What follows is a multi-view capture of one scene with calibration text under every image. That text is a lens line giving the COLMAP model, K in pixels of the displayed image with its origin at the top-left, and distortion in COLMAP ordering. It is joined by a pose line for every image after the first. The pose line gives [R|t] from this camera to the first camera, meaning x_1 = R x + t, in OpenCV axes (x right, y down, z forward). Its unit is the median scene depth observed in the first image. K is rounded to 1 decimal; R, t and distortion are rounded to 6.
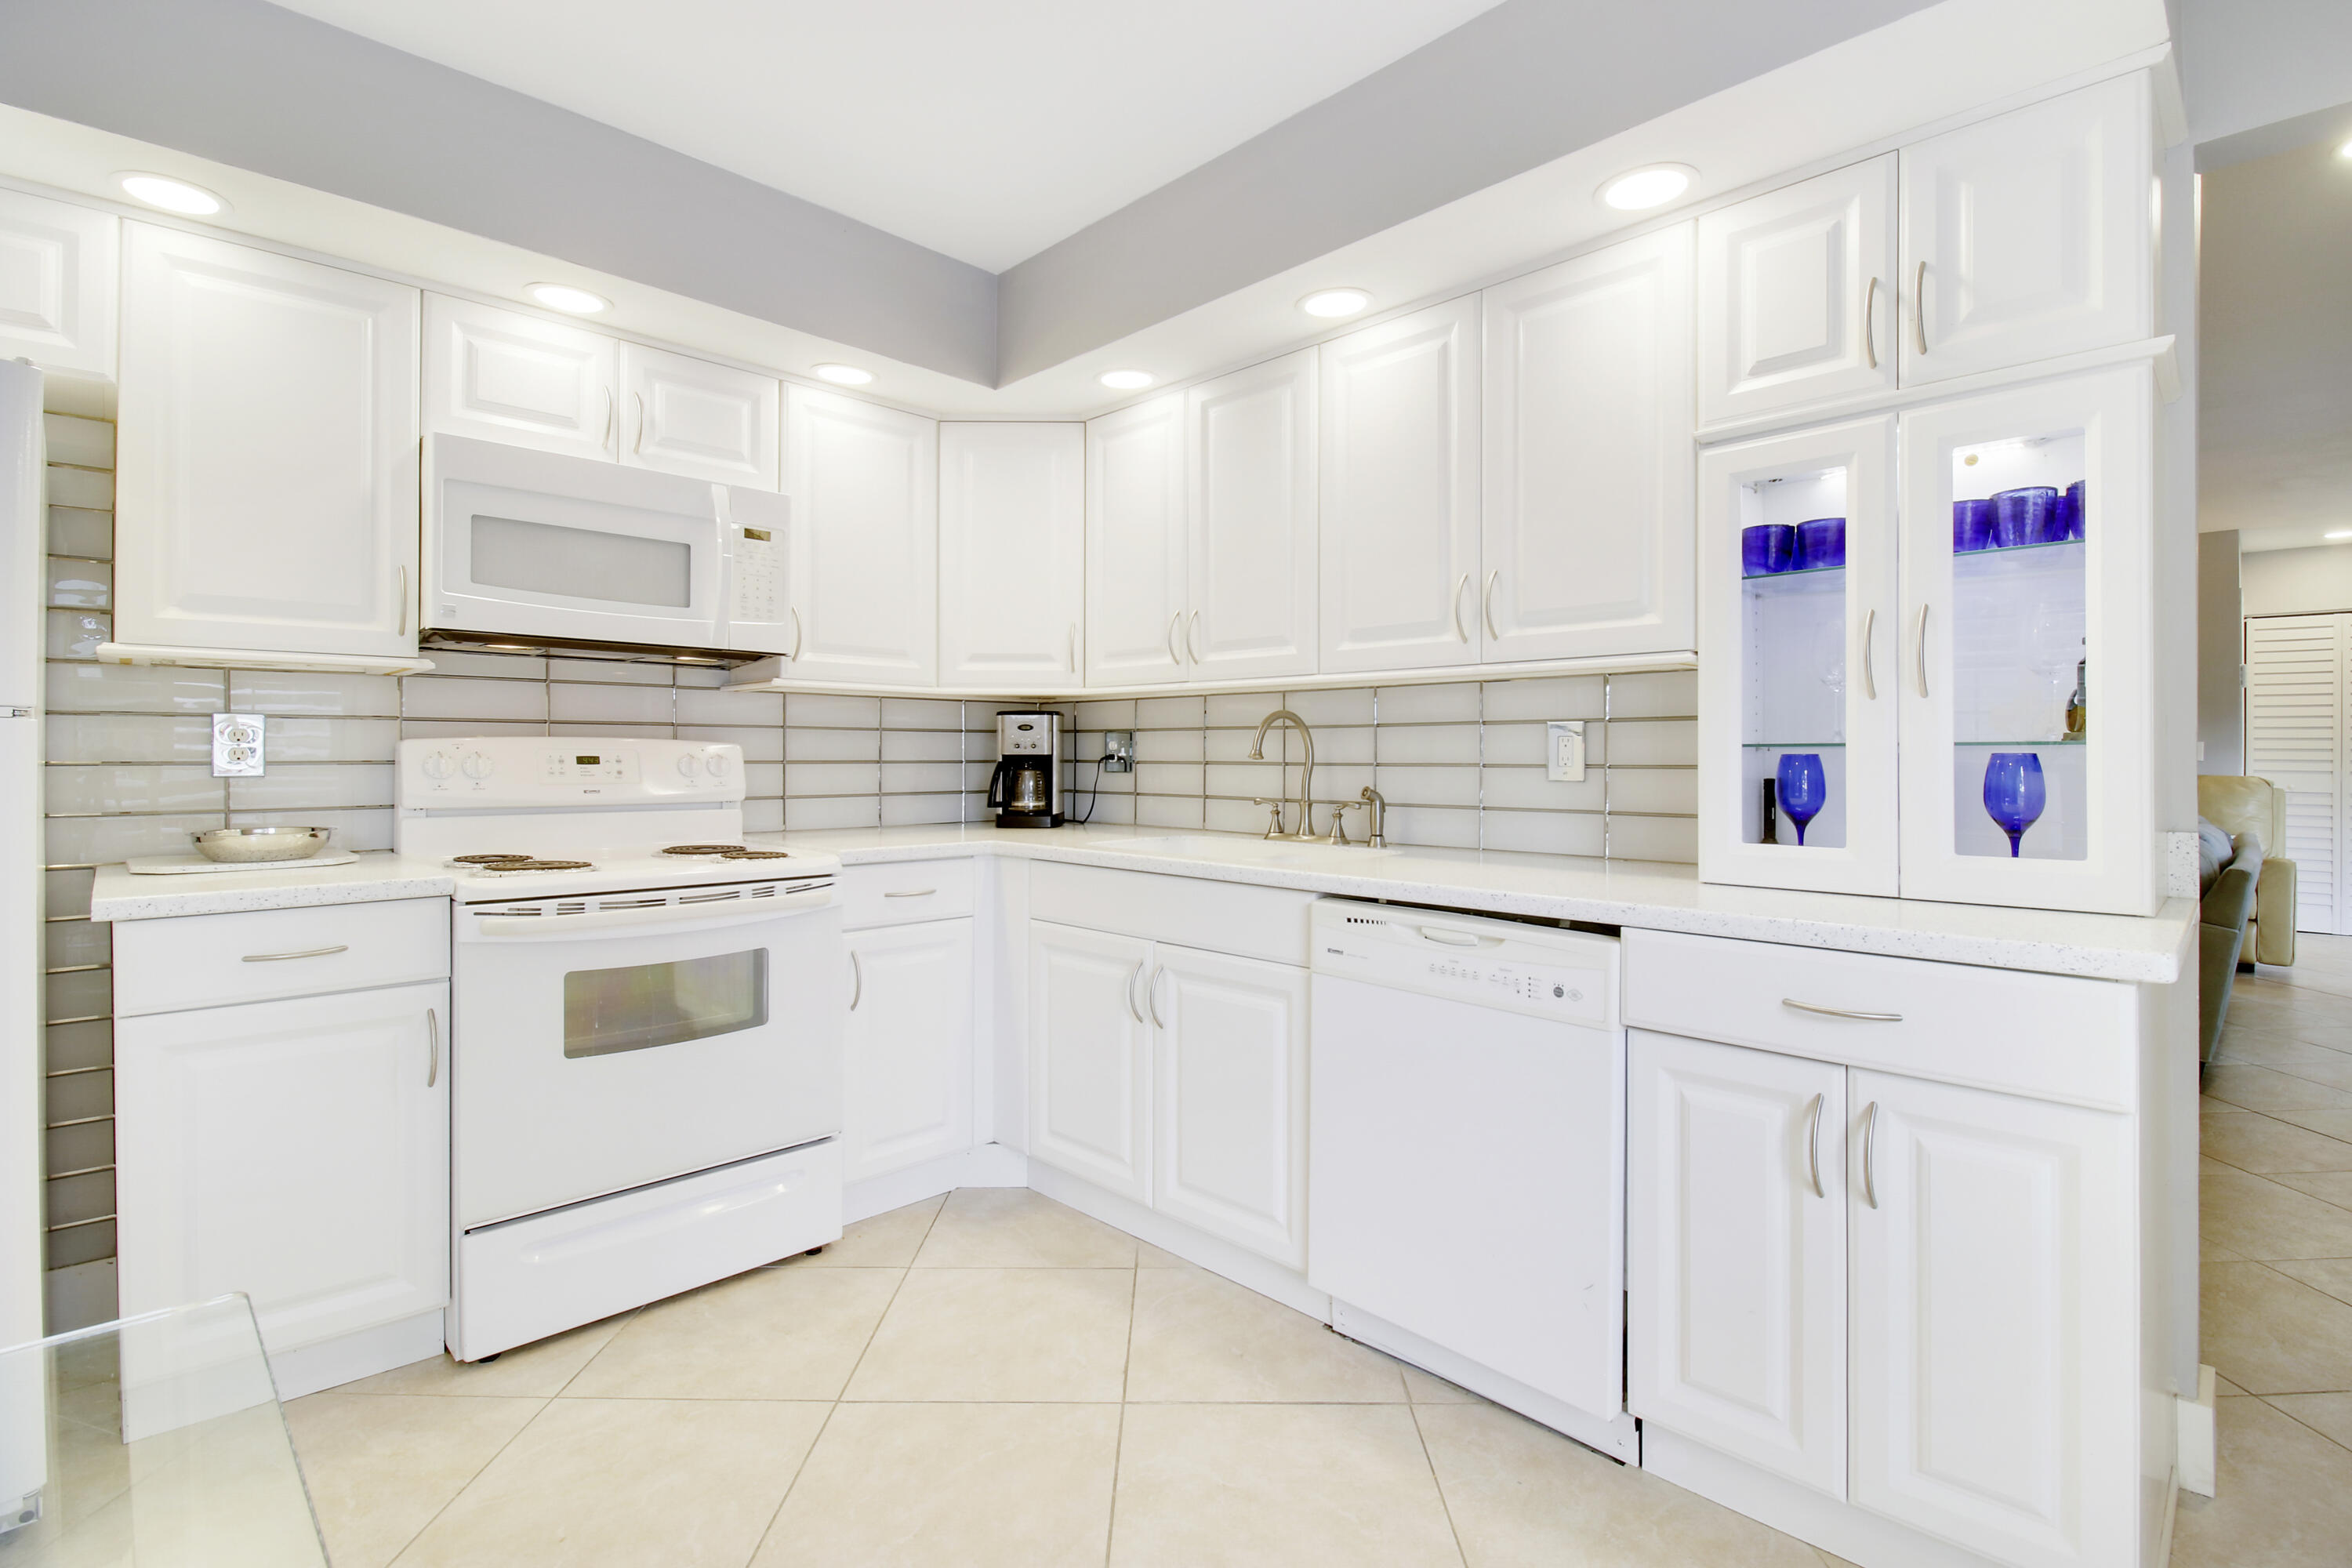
lens RADIAL K [[1101.7, 0, 1197.2], [0, 1101.7, 759.0], [0, 0, 1]] dist [-0.017302, -0.002385]
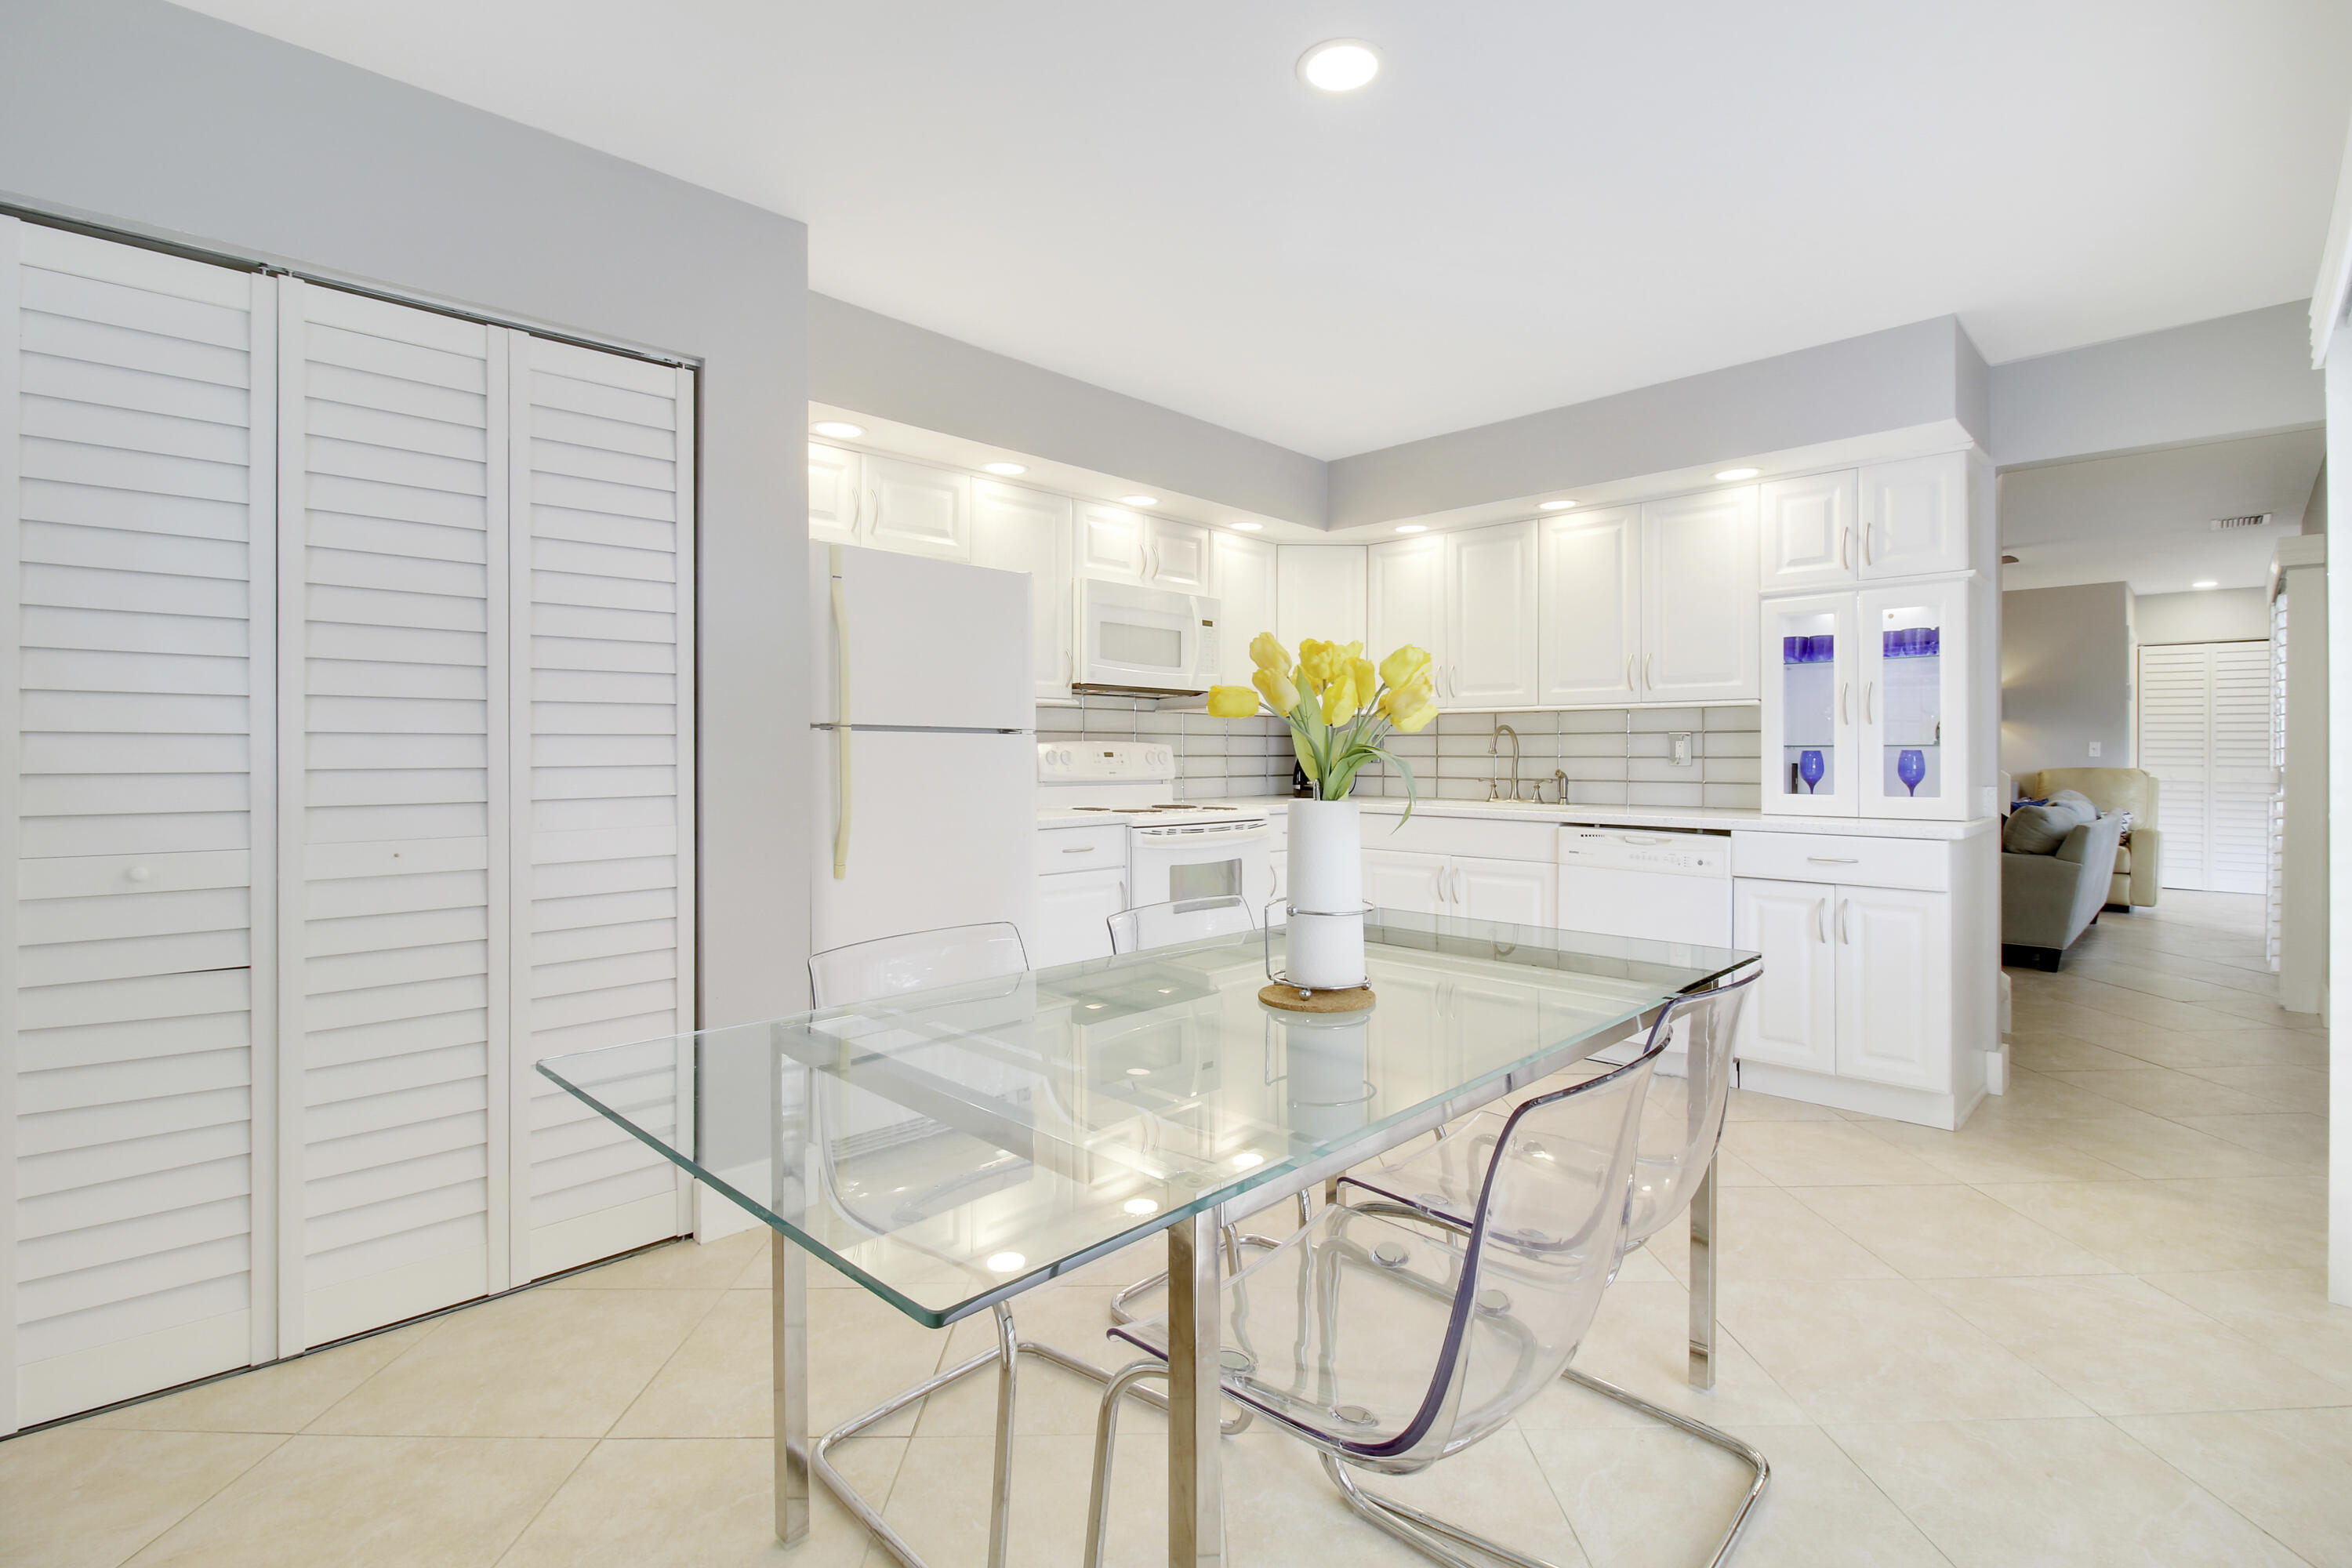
lens RADIAL K [[1101.7, 0, 1198.0], [0, 1101.7, 752.9], [0, 0, 1]] dist [-0.017302, -0.002385]
pose [[0.999908, -0.000030, 0.013599, -0.496396], [0.000093, 0.999989, -0.004613, 0.007763], [-0.013599, 0.004614, 0.999897, -0.821112]]
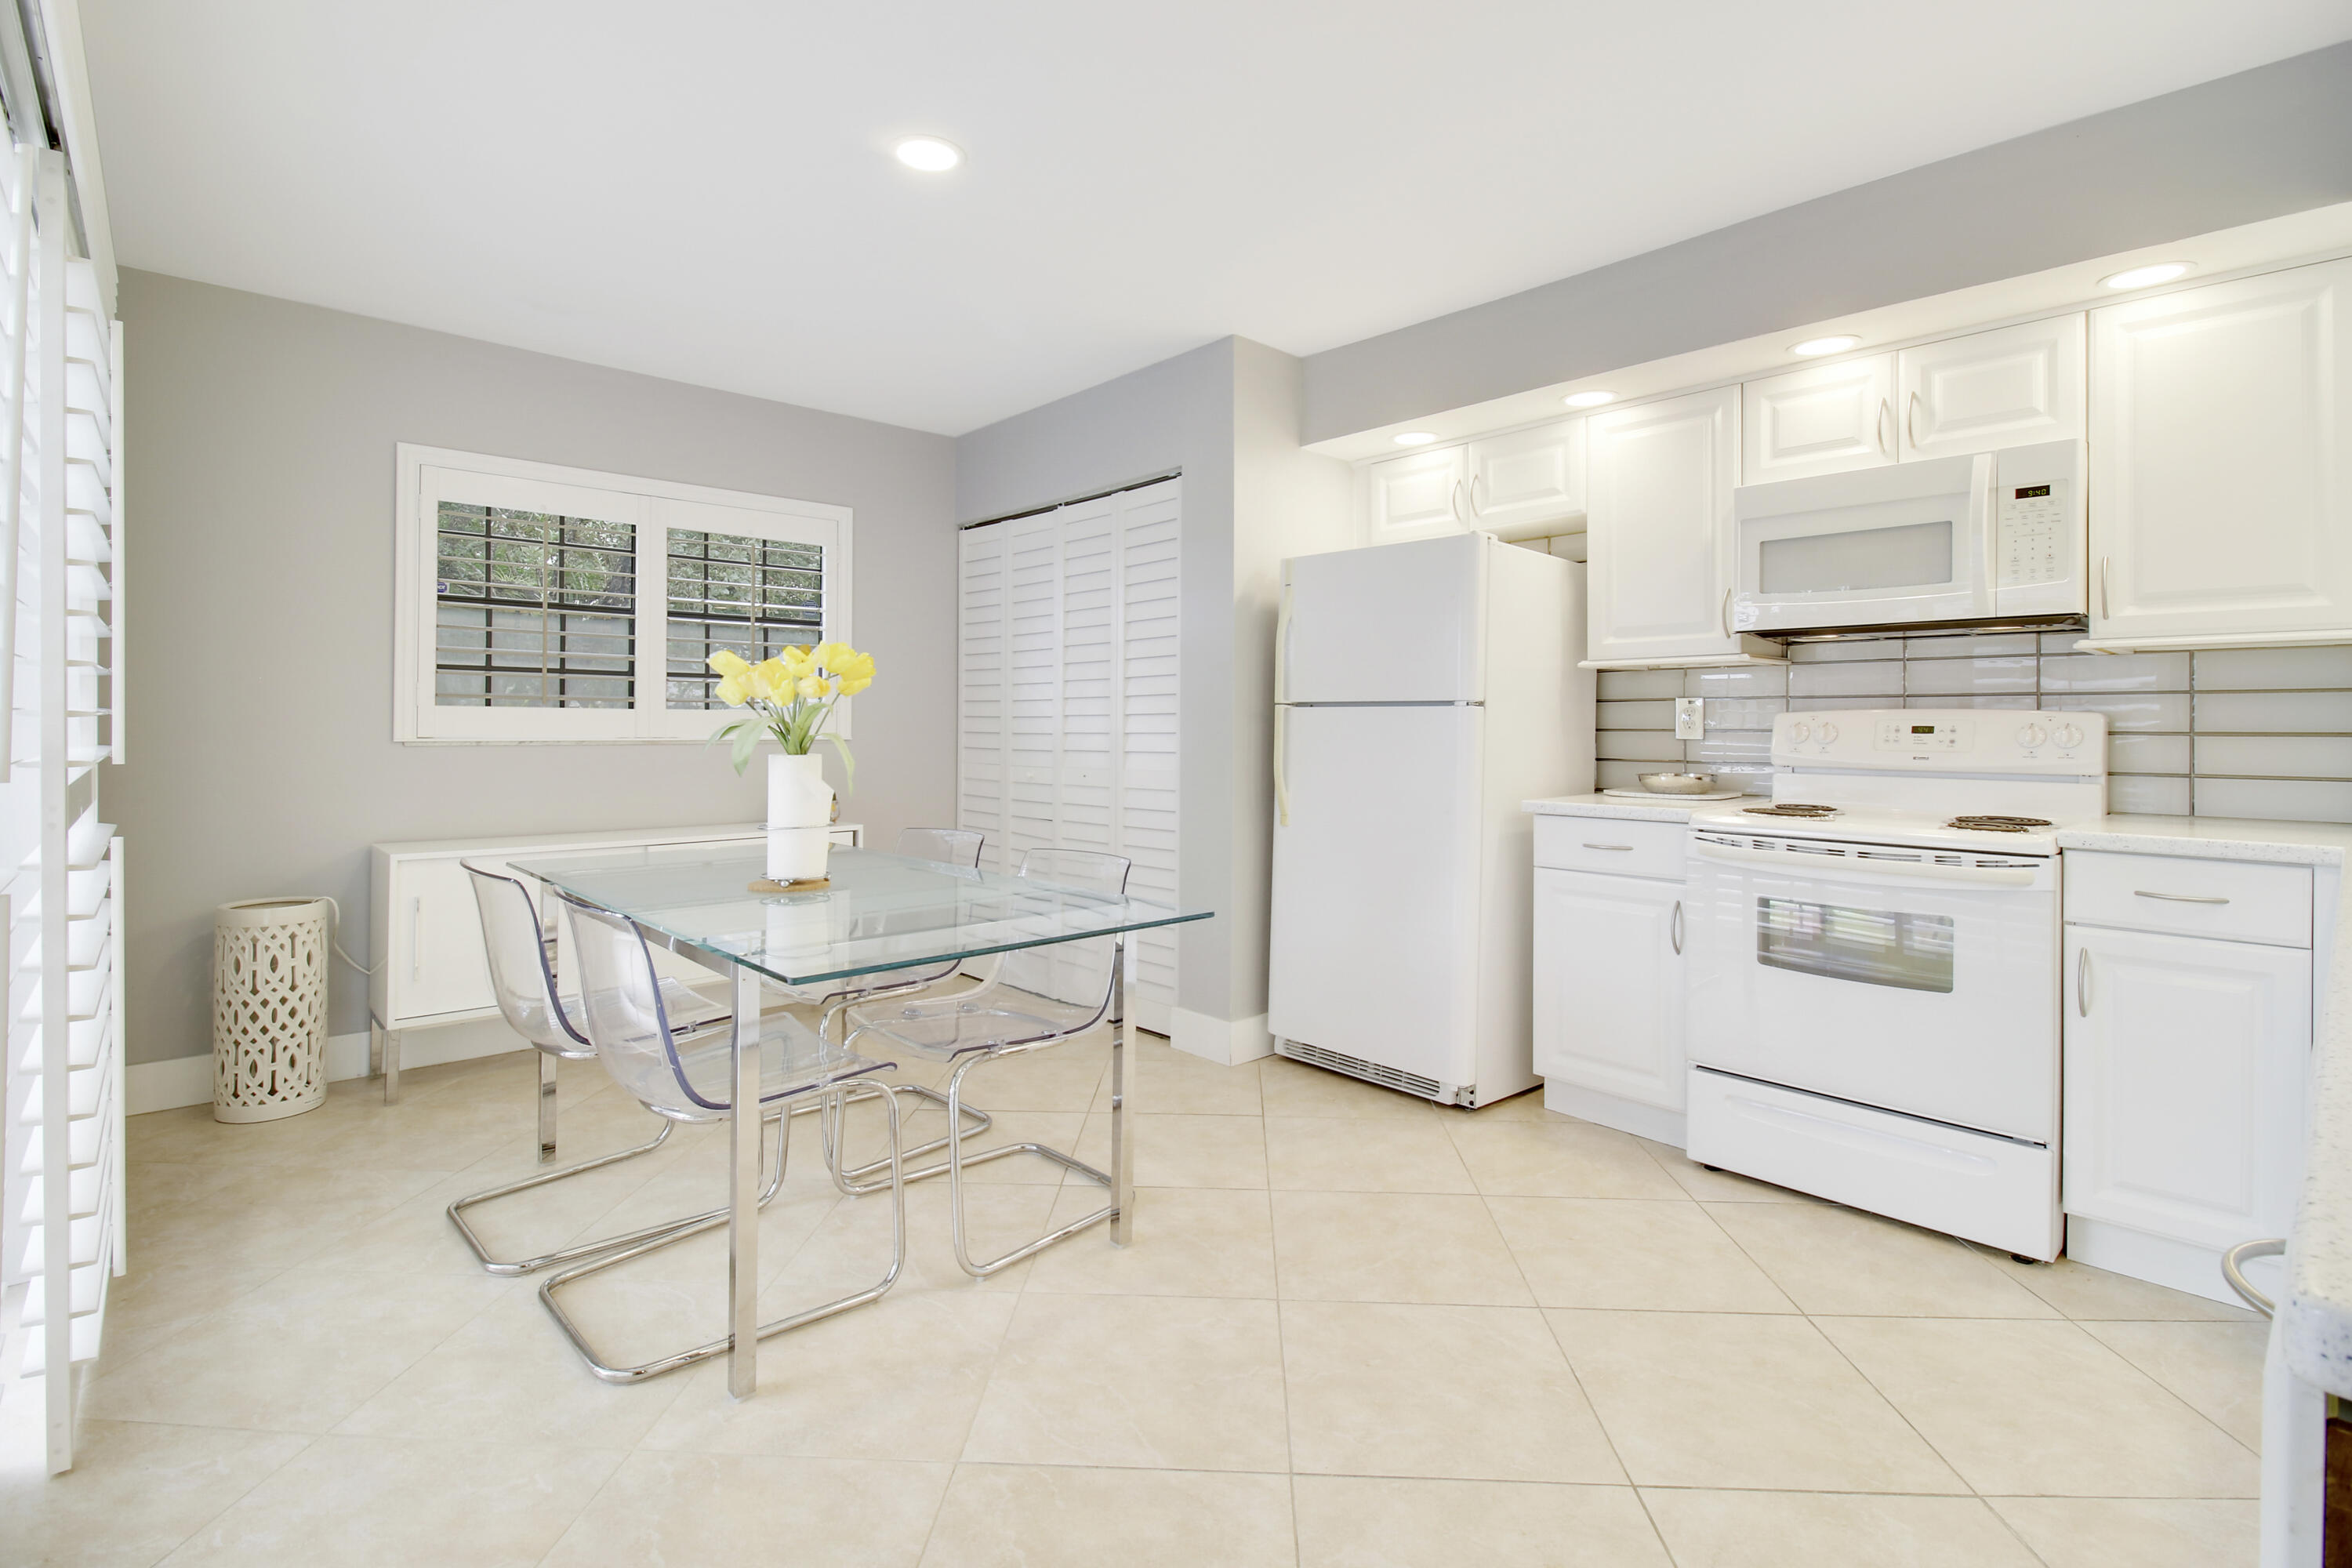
lens RADIAL K [[1101.7, 0, 1151.7], [0, 1101.7, 712.7], [0, 0, 1]] dist [-0.017302, -0.002385]
pose [[-0.087497, -0.016422, -0.996029, 0.676978], [-0.009088, 0.999836, -0.015687, 0.008941], [0.996123, 0.007680, -0.087632, 0.367393]]
